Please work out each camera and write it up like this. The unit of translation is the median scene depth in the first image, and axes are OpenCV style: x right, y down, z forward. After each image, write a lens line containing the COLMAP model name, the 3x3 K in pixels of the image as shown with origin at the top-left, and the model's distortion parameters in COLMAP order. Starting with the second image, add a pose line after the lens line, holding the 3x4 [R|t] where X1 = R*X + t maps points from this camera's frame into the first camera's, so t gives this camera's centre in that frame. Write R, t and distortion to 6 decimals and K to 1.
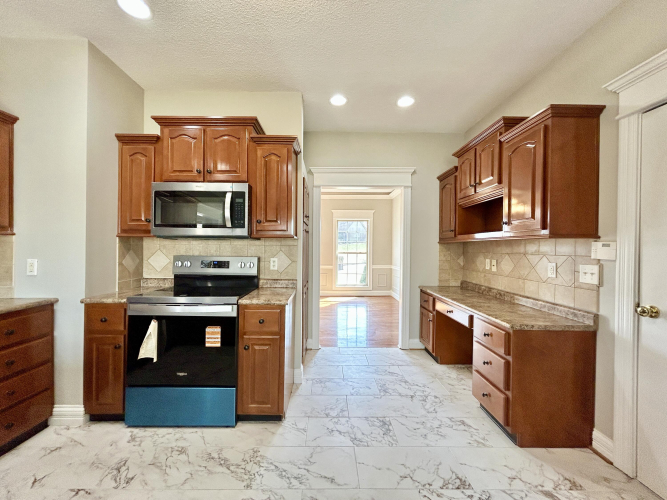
lens RADIAL K [[269.3, 0, 329.9], [0, 269.3, 250.0], [0, 0, 1]] dist [-0.000467, 0.000211]
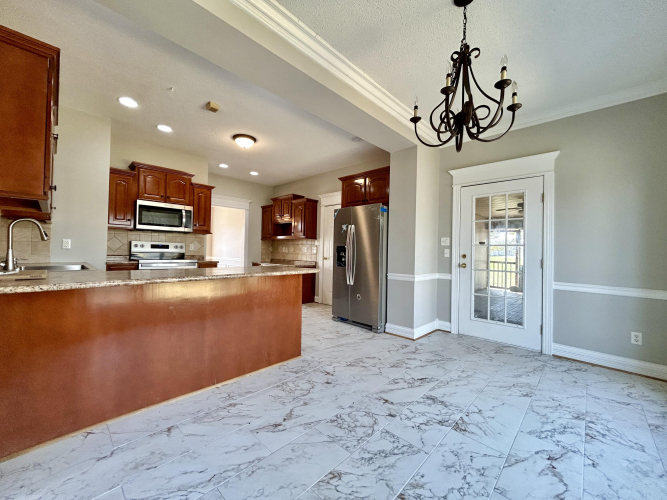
lens RADIAL K [[269.3, 0, 332.5], [0, 269.3, 249.4], [0, 0, 1]] dist [-0.000467, 0.000211]
pose [[0.694369, 0.011433, 0.719528, -1.023948], [-0.009821, 0.999931, -0.006412, 0.080939], [-0.719552, -0.002614, 0.694434, -1.179088]]
